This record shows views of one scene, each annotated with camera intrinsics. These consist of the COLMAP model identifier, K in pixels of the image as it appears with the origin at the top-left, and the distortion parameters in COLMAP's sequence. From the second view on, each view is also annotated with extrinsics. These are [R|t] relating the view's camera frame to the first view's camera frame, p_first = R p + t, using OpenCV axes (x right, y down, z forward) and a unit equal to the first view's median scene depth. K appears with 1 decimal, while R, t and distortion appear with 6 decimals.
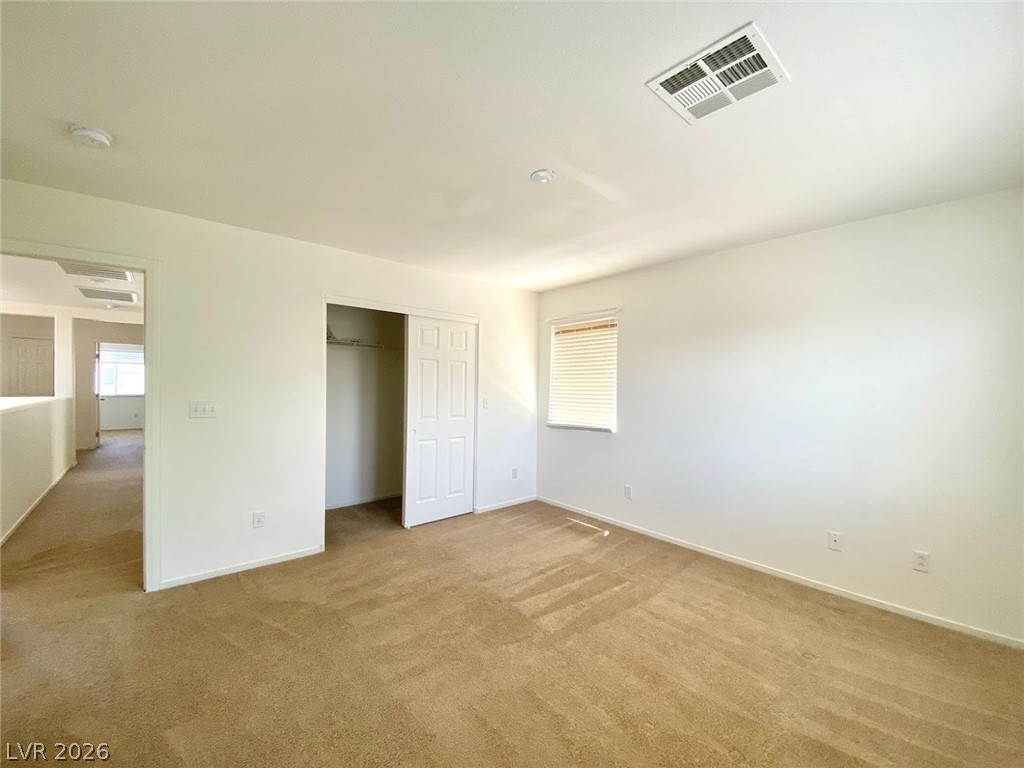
lens RADIAL K [[416.4, 0, 511.6], [0, 416.4, 388.9], [0, 0, 1]] dist [0.050489, -0.034103]
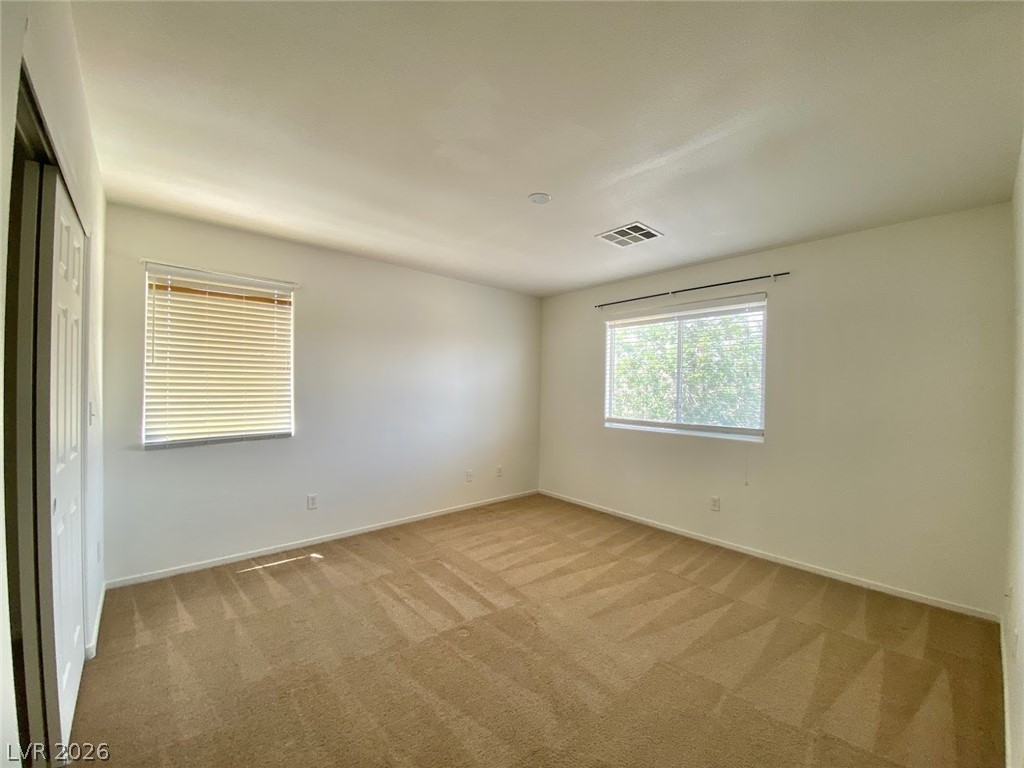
lens RADIAL K [[416.4, 0, 511.6], [0, 416.4, 388.9], [0, 0, 1]] dist [0.050489, -0.034103]
pose [[-0.009131, -0.020283, 0.999753, -0.592202], [-0.006795, 0.999772, 0.020222, -0.007414], [-0.999935, -0.006609, -0.009267, 0.600516]]
